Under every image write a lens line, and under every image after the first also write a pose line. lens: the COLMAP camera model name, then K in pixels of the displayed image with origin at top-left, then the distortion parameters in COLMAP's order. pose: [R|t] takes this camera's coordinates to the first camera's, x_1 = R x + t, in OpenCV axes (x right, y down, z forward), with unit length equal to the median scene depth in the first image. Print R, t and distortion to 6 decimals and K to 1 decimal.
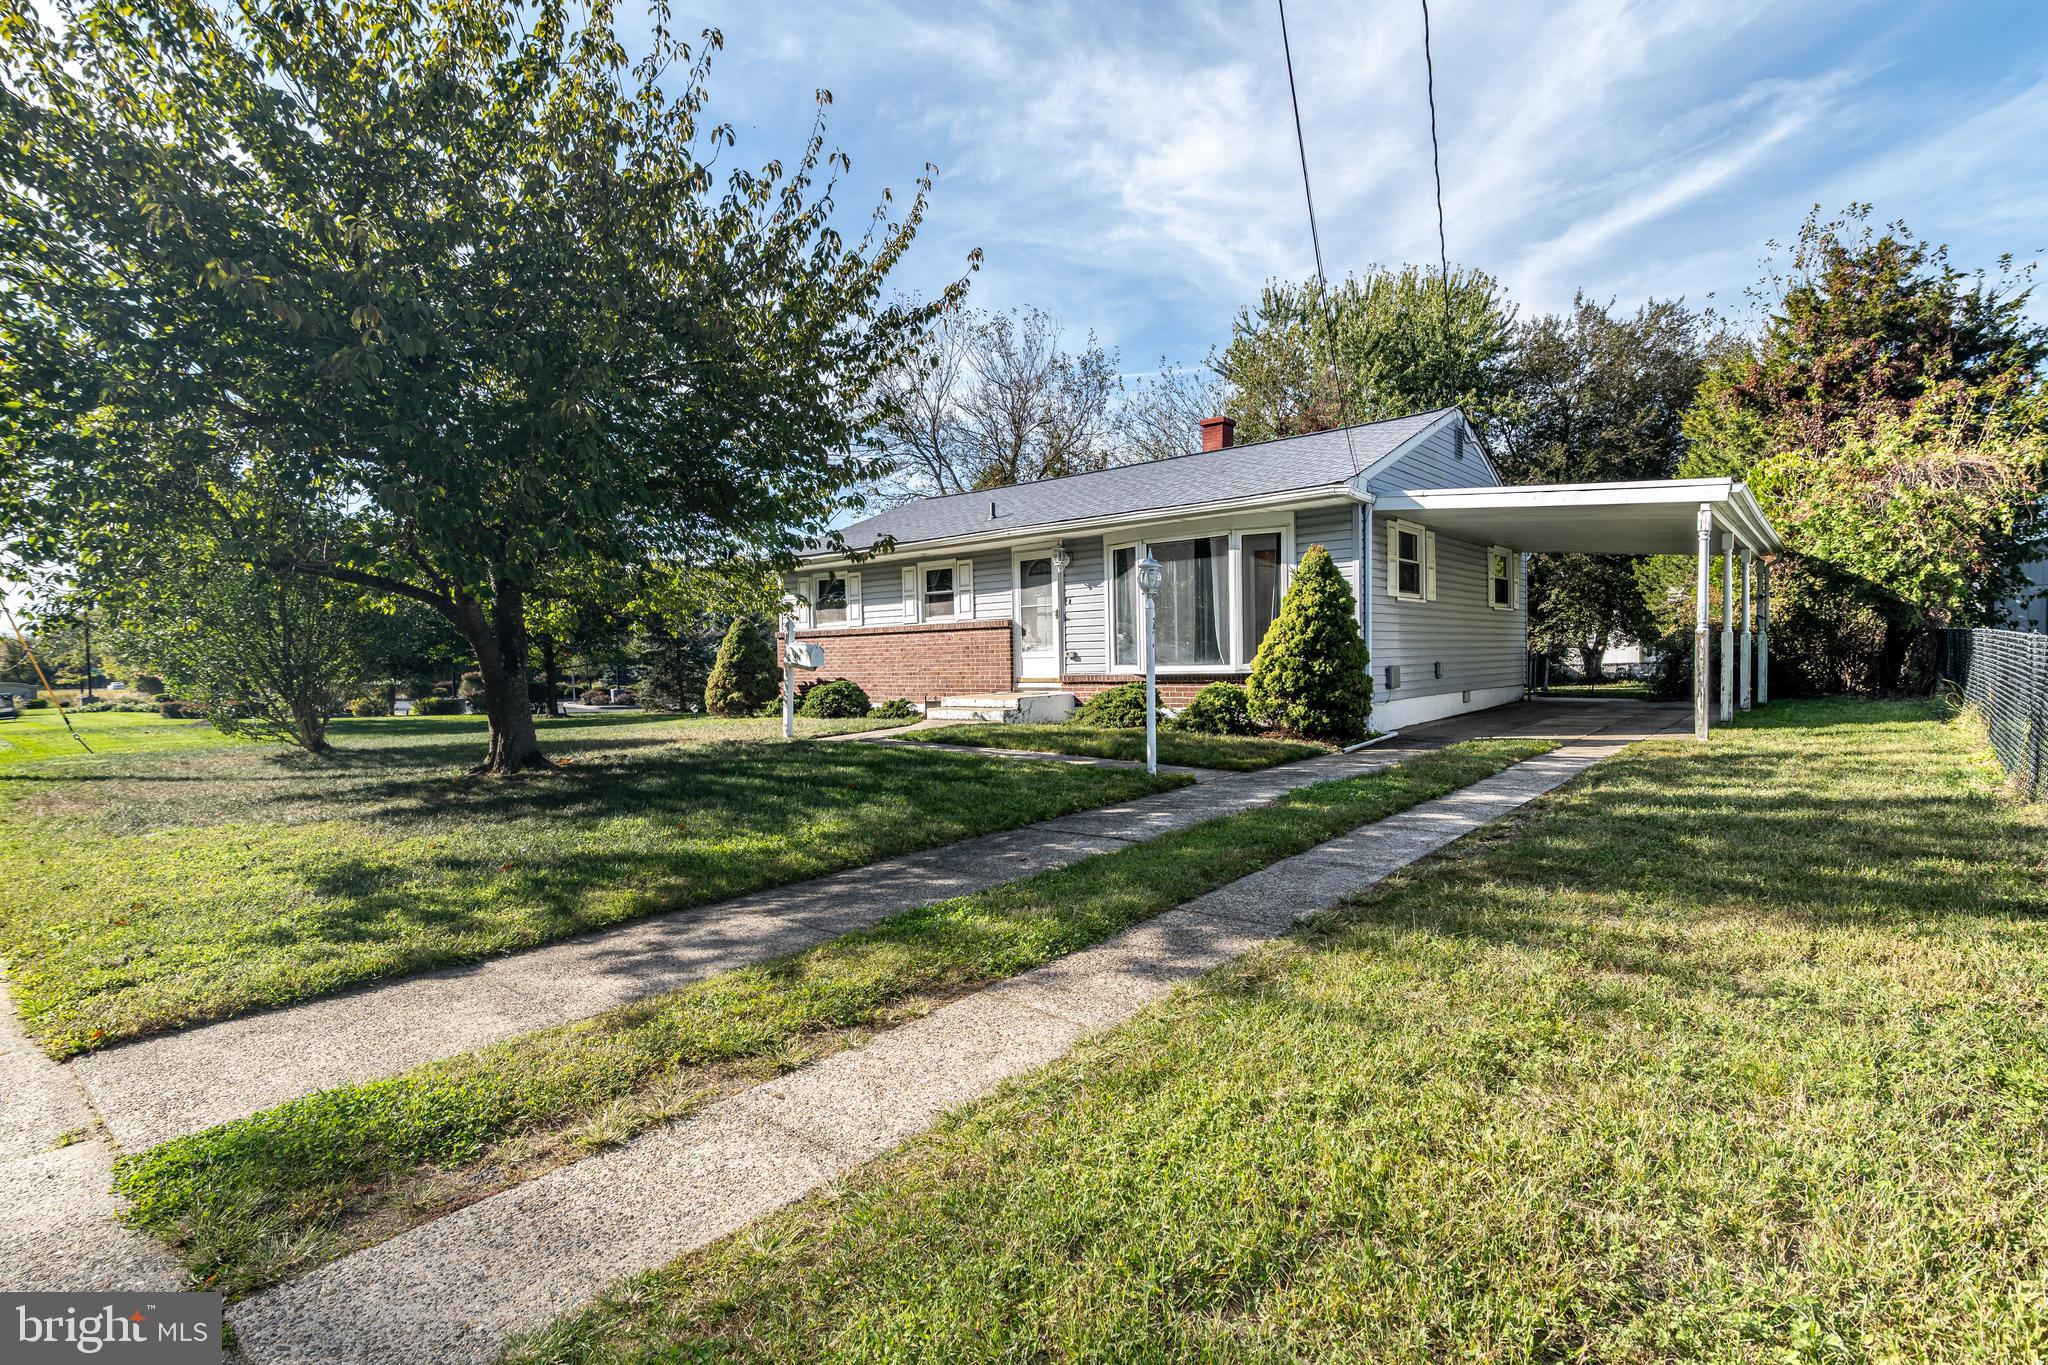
lens RADIAL K [[928.2, 0, 1026.6], [0, 928.2, 691.1], [0, 0, 1]] dist [0.000643, -0.000347]
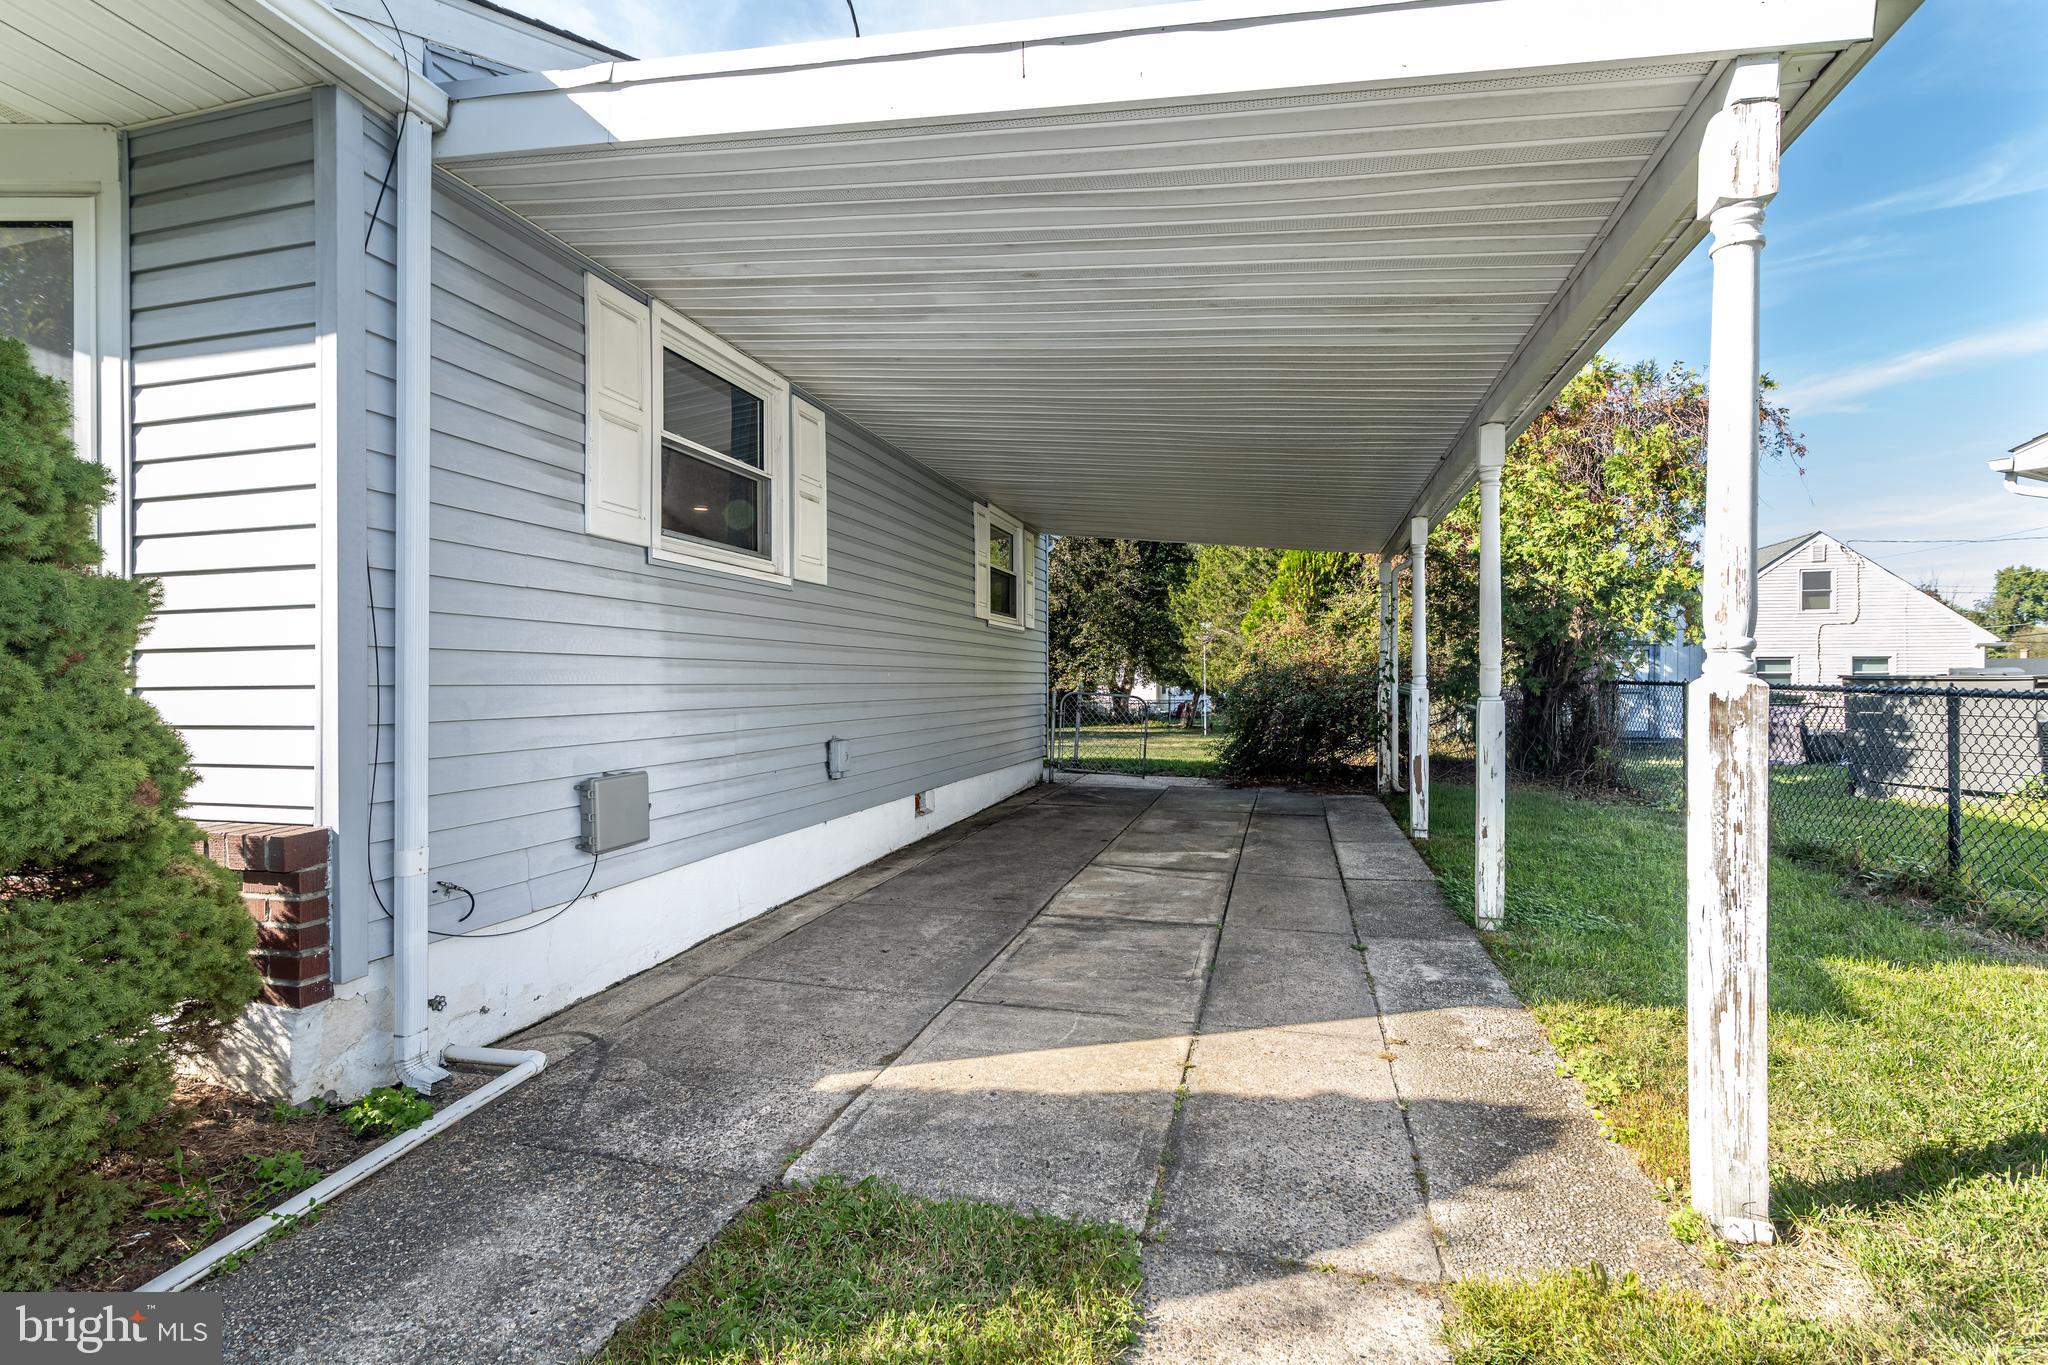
lens RADIAL K [[928.2, 0, 1026.6], [0, 928.2, 691.1], [0, 0, 1]] dist [0.000643, -0.000347]
pose [[0.899049, 0.017181, 0.437512, 0.385820], [-0.004315, 0.999529, -0.030384, -0.044912], [-0.437828, 0.025429, 0.898699, 0.680199]]
